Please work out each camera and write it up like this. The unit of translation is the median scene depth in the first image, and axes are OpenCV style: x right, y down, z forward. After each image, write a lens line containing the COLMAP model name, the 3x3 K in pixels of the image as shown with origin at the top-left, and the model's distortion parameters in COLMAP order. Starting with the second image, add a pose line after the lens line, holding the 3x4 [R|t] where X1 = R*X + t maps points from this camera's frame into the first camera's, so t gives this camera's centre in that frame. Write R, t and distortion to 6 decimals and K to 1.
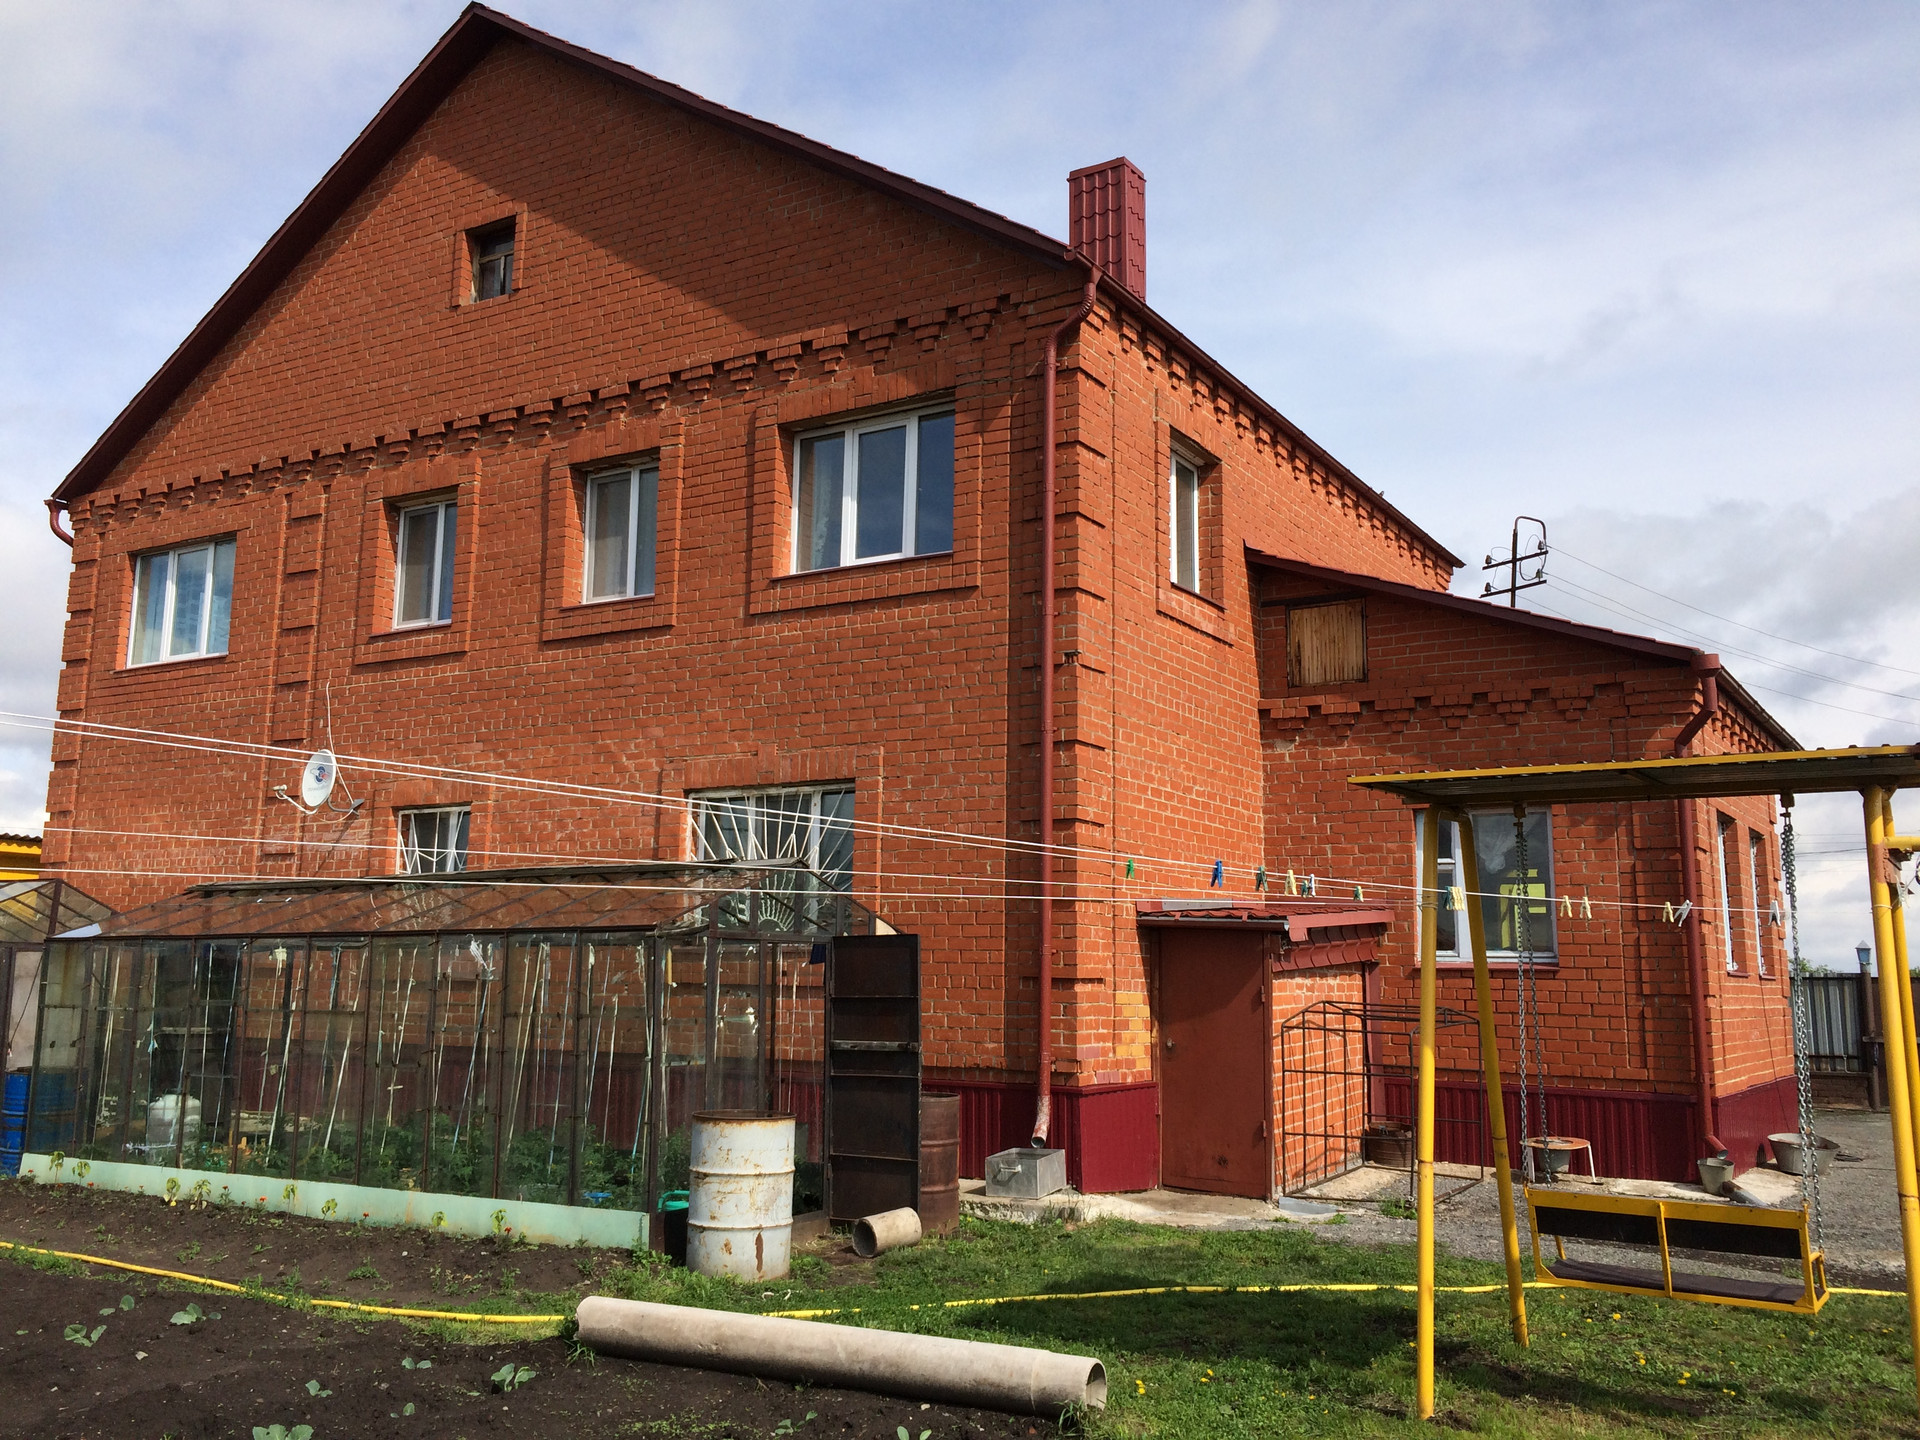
lens RADIAL K [[1637.1, 0, 966.1], [0, 1637.1, 733.4], [0, 0, 1]] dist [0.087261, -0.122419]
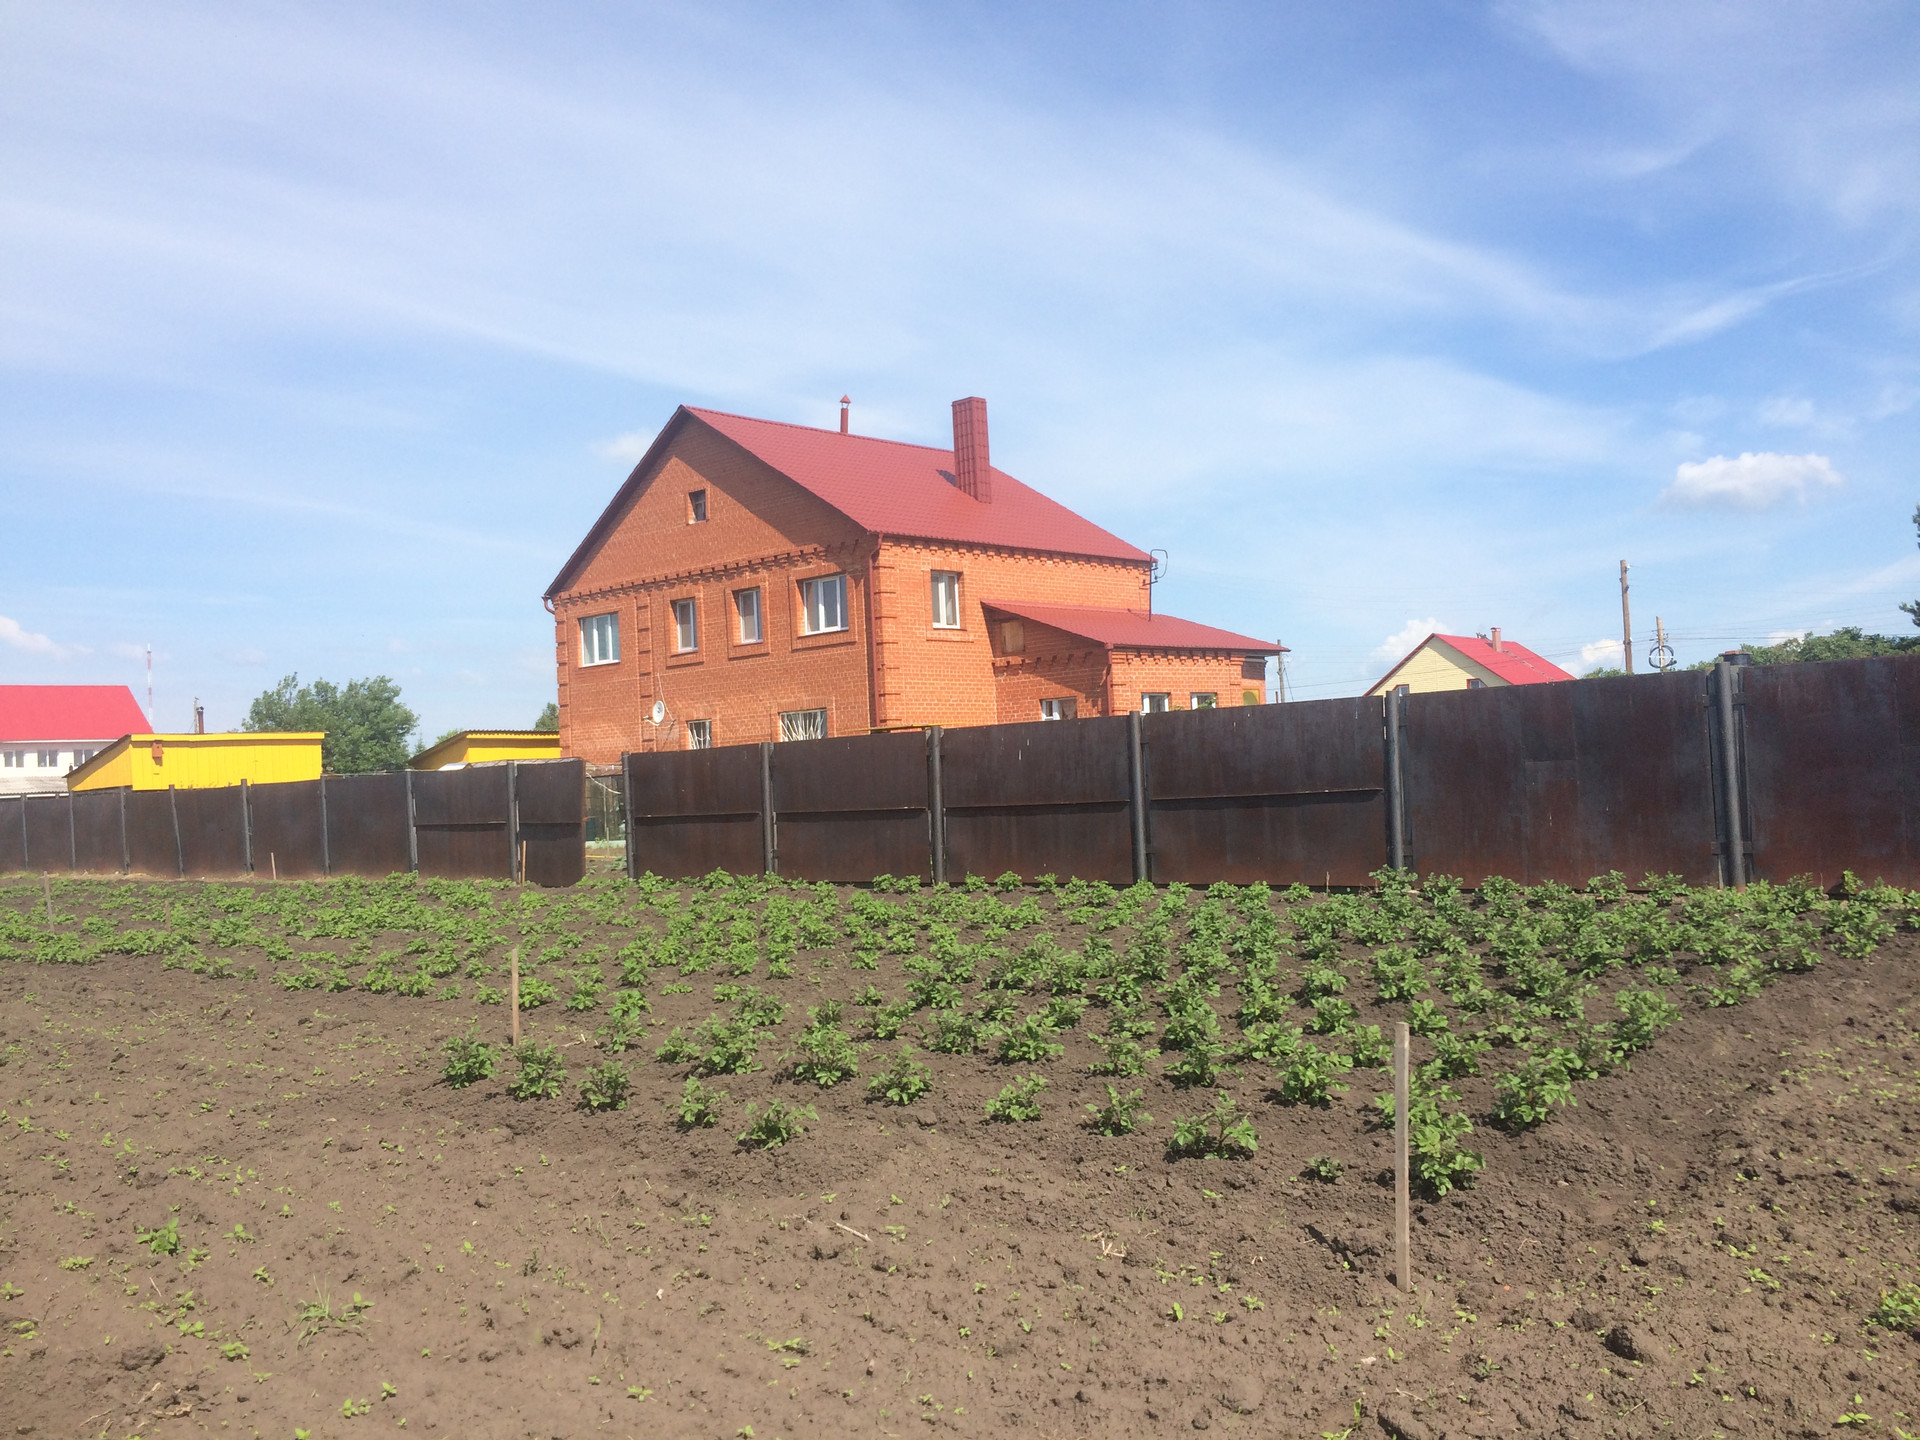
lens RADIAL K [[1637.1, 0, 966.1], [0, 1637.1, 733.4], [0, 0, 1]] dist [0.087261, -0.122419]
pose [[0.975482, -0.067743, -0.209394, 0.704238], [0.093735, 0.988722, 0.116800, -0.219812], [0.199120, -0.133564, 0.970830, -1.613868]]
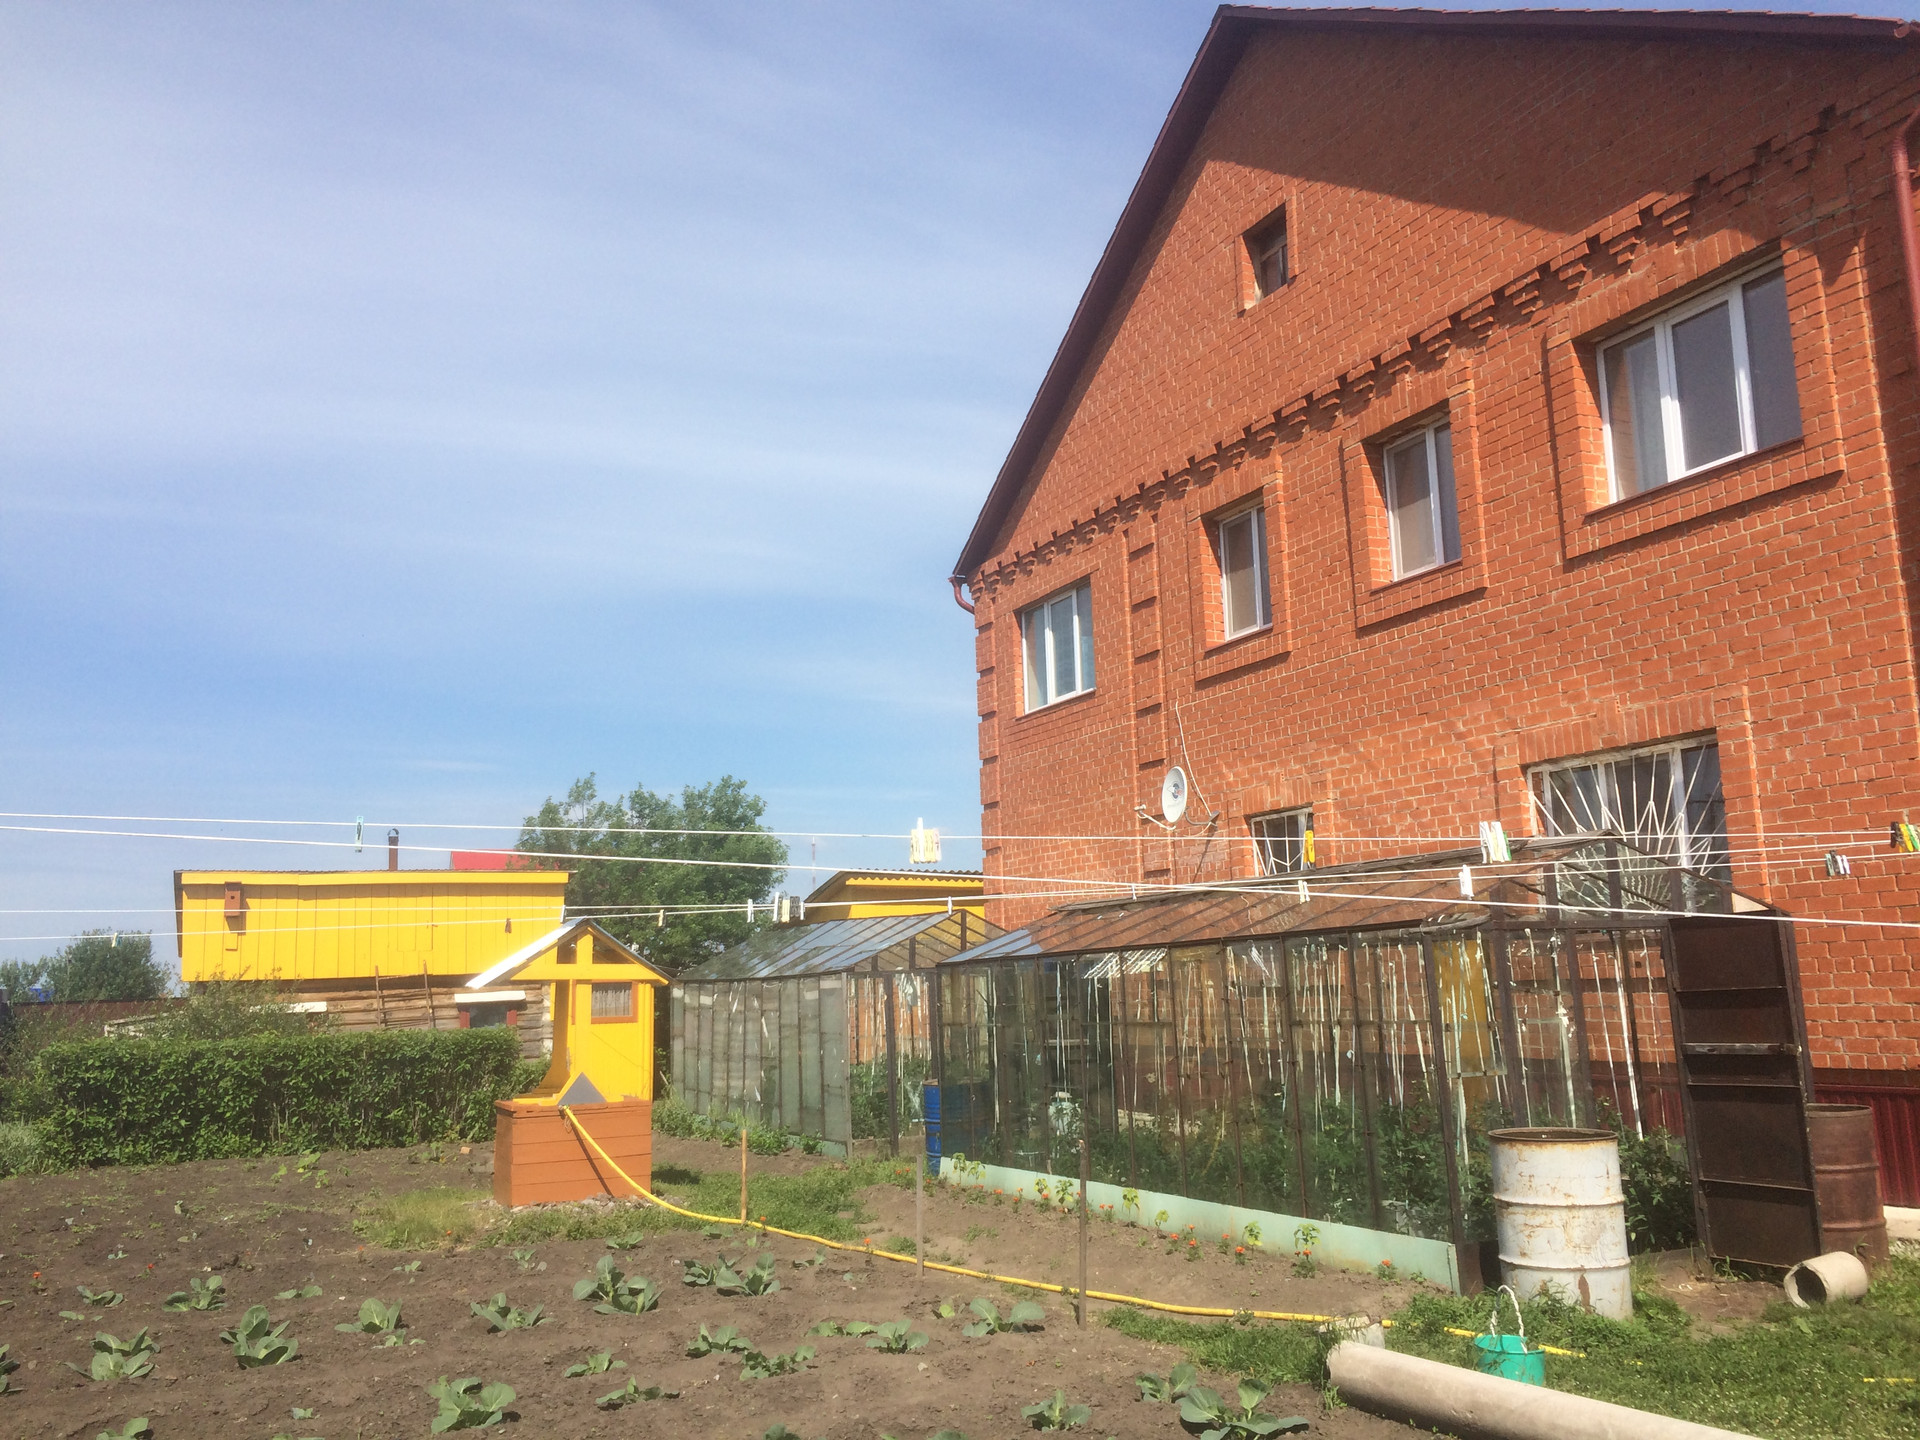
lens RADIAL K [[1637.1, 0, 966.1], [0, 1637.1, 733.4], [0, 0, 1]] dist [0.087261, -0.122419]
pose [[0.834896, -0.129103, -0.535052, 0.058706], [0.130422, 0.990821, -0.035564, 0.009065], [0.534732, -0.040090, 0.844070, 0.068625]]
